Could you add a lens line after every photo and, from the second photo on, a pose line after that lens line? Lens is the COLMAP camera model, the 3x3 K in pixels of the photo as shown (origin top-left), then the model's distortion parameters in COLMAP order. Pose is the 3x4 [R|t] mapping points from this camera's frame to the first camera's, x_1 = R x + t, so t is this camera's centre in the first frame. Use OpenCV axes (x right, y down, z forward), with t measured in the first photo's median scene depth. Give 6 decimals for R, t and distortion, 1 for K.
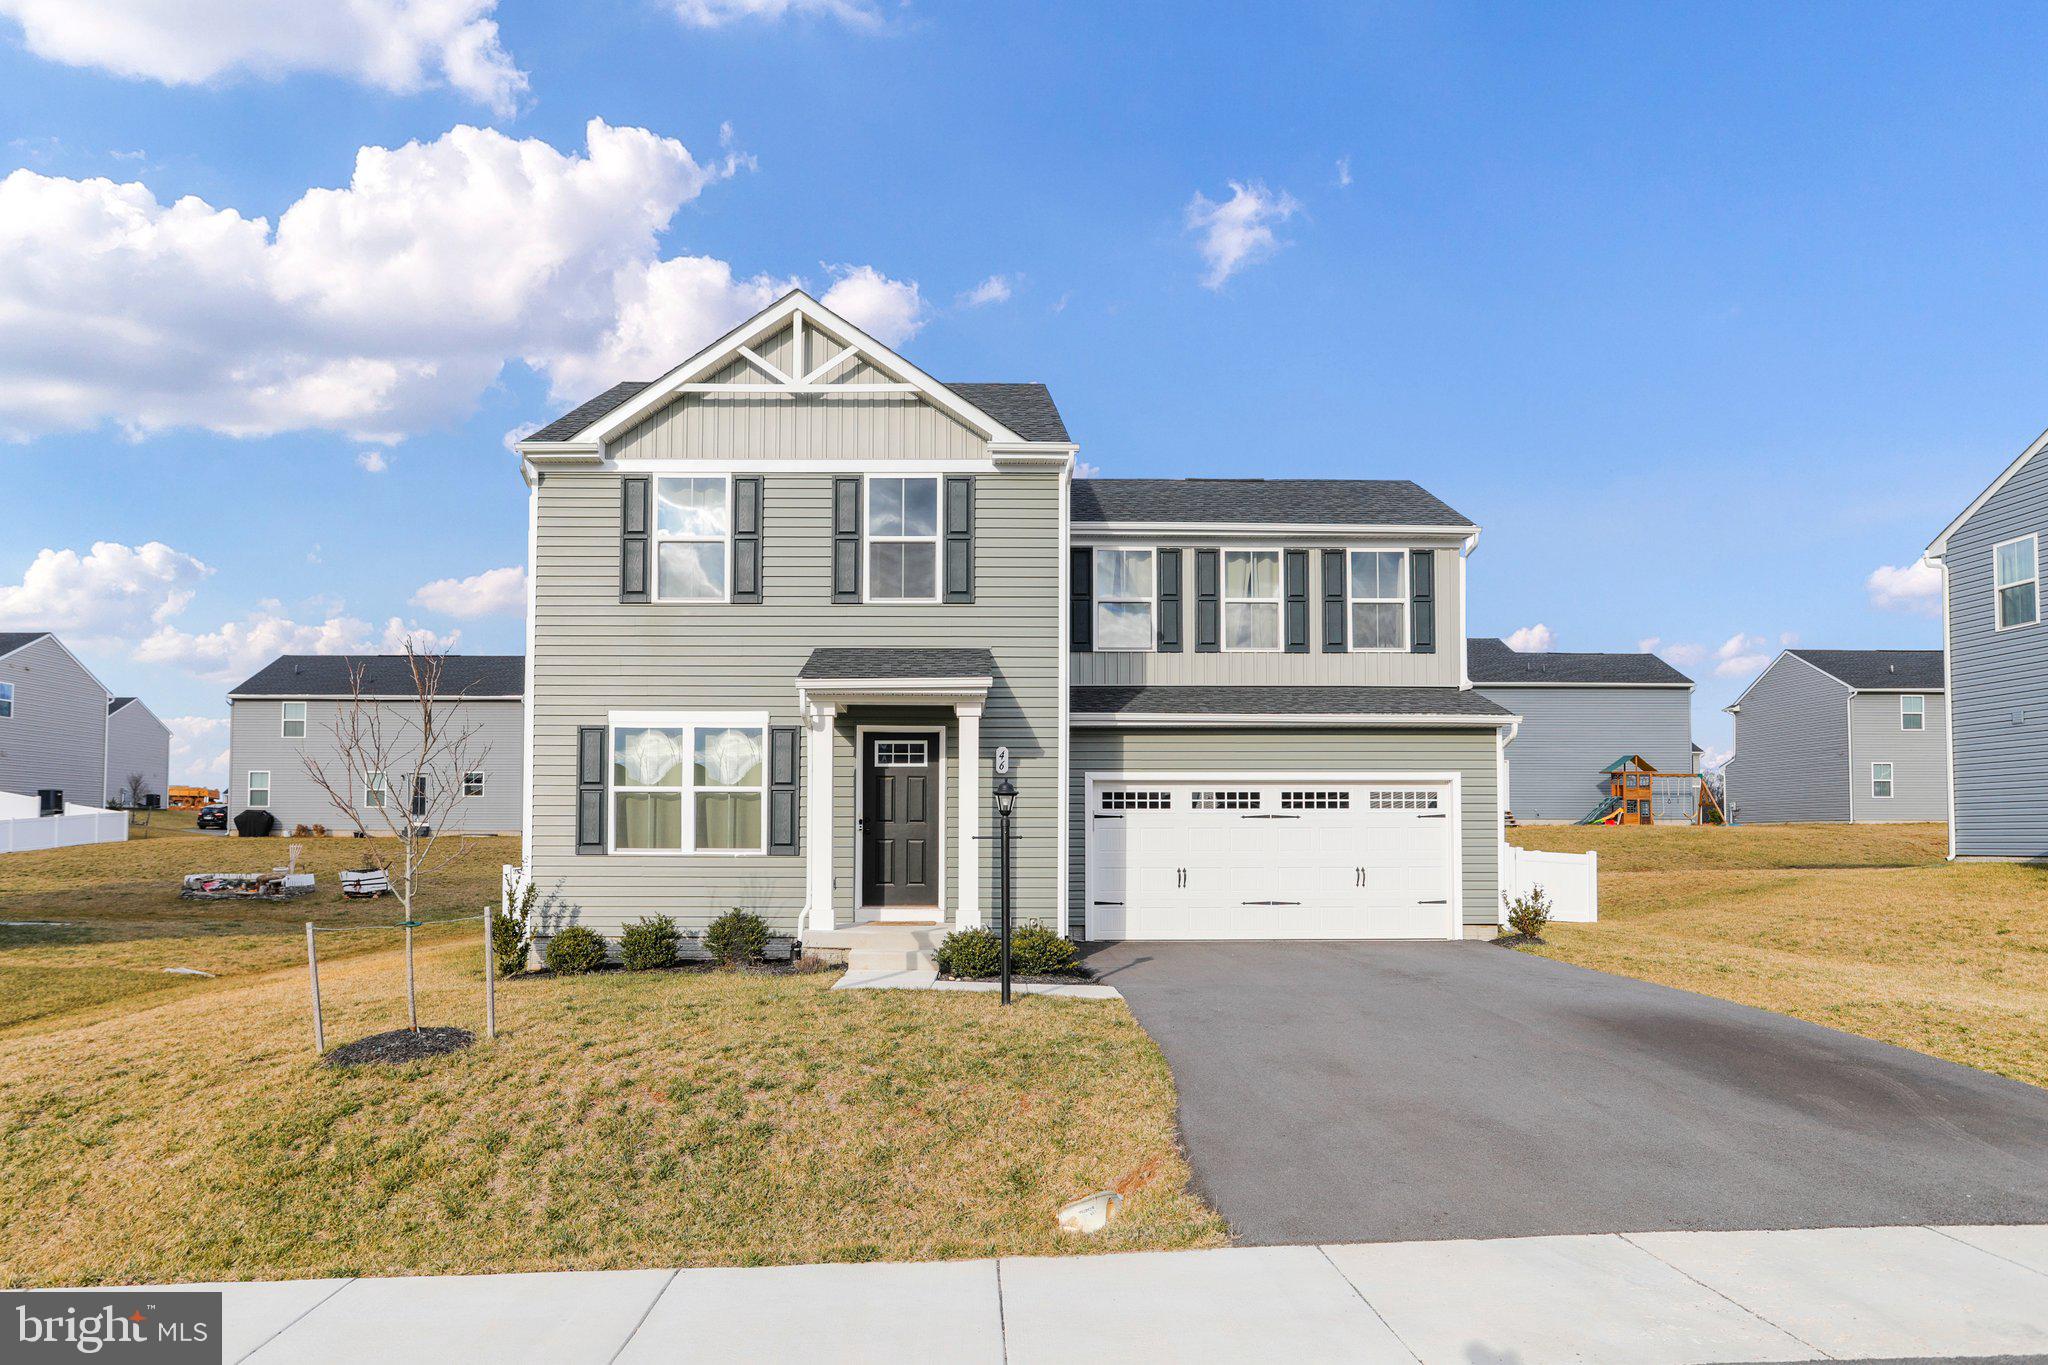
lens RADIAL K [[1363.2, 0, 1021.7], [0, 1363.2, 715.2], [0, 0, 1]] dist [-0.005590, 0.000838]
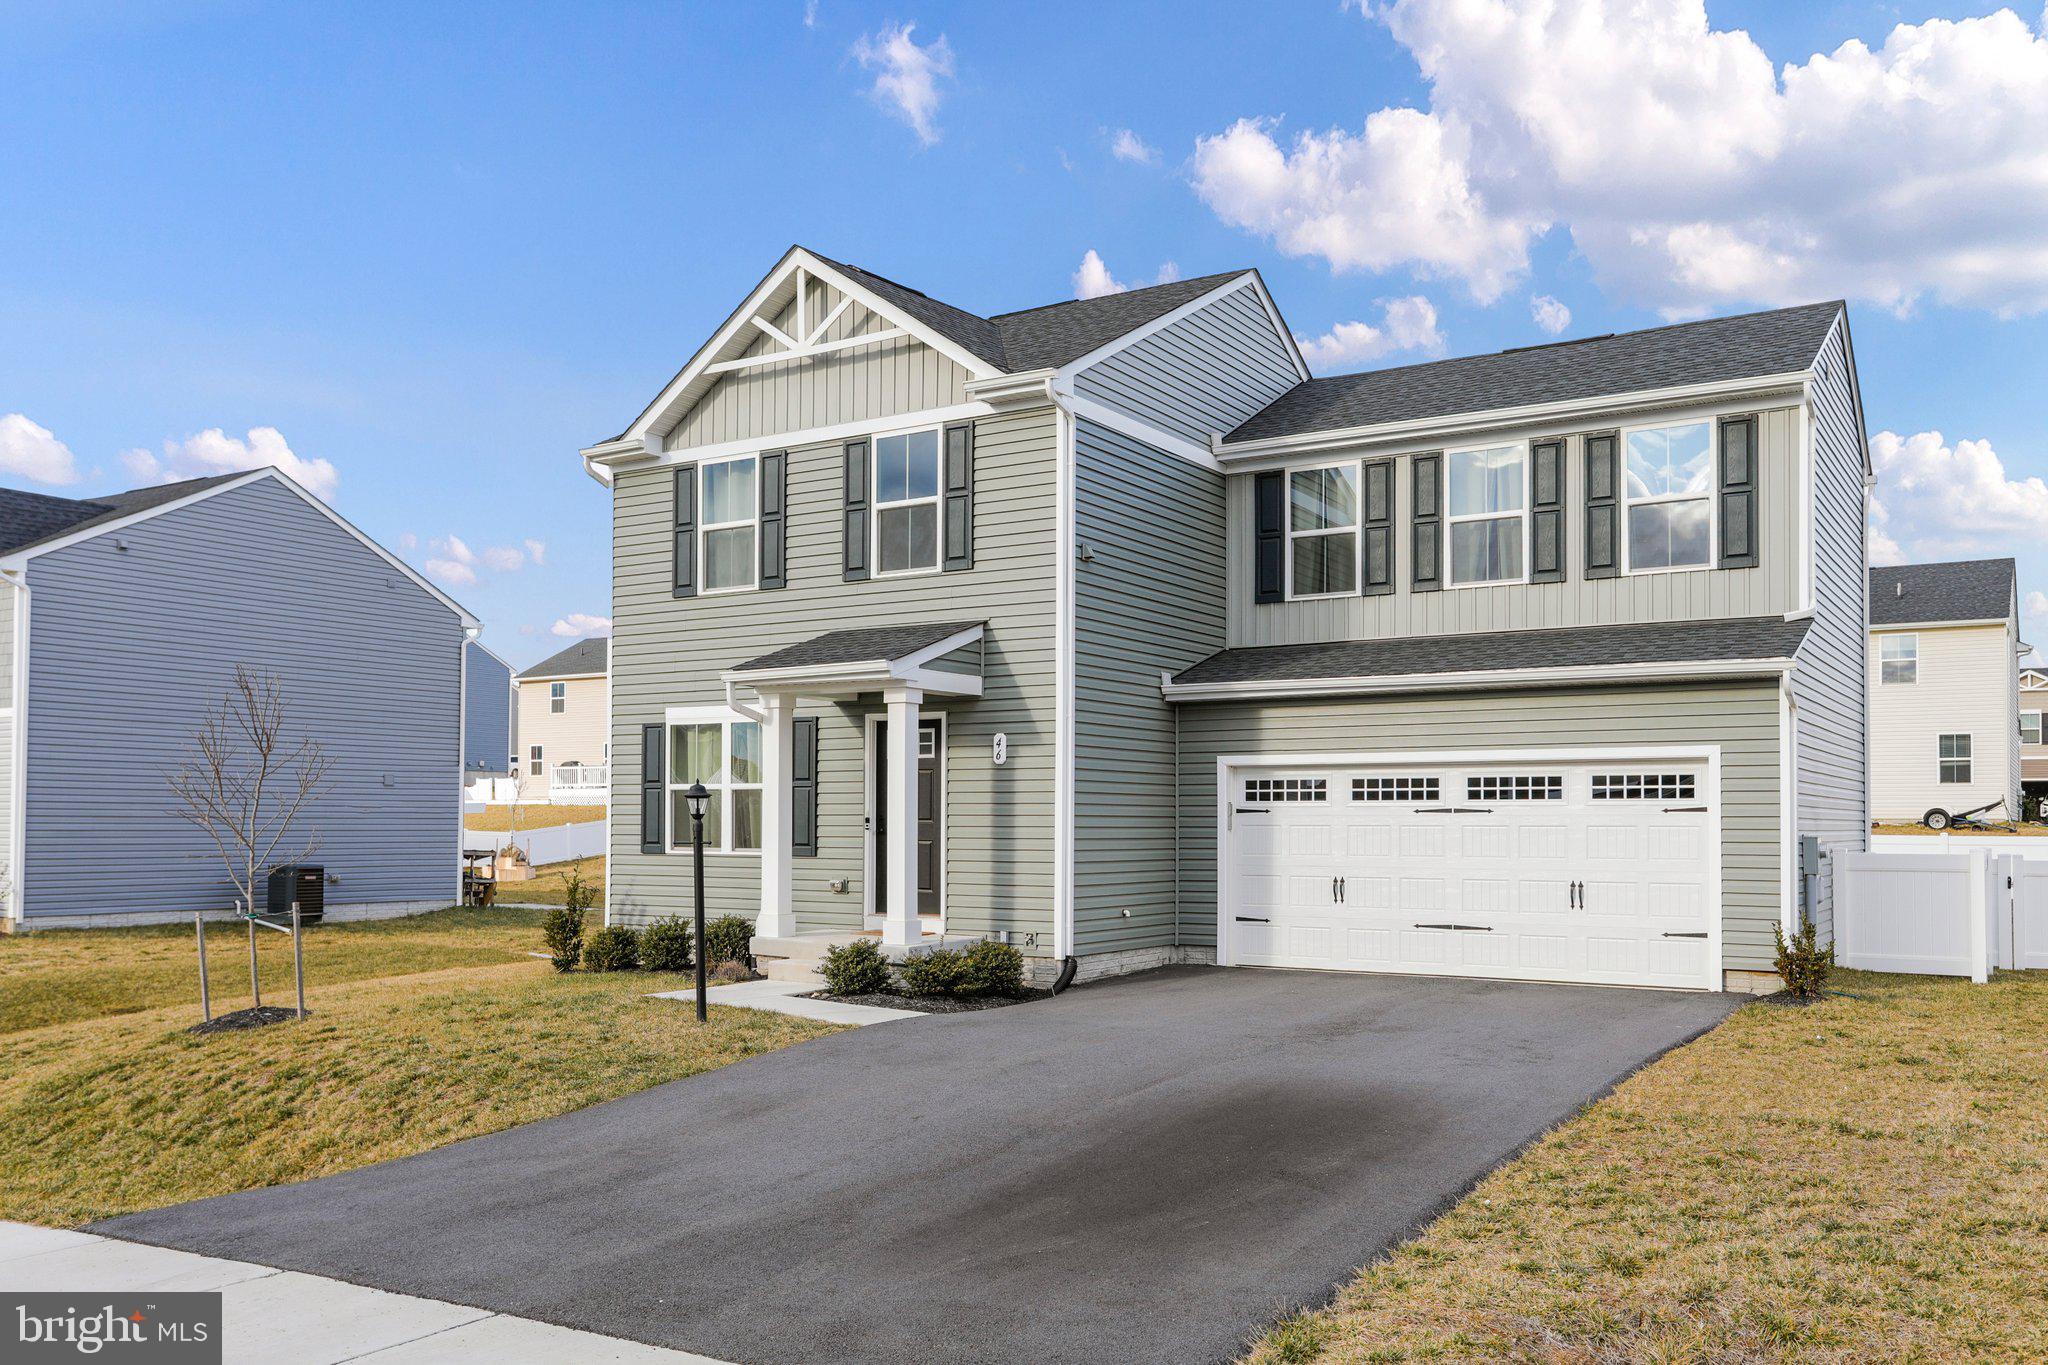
lens RADIAL K [[1732.1, 0, 1024.0], [0, 1732.1, 682.5], [0, 0, 1]] dist [0.015226, 0.000995]
pose [[0.827322, -0.043048, -0.560075, 0.600658], [0.049500, 0.998767, -0.003646, -0.004003], [0.559542, -0.024708, 0.828434, 0.101459]]
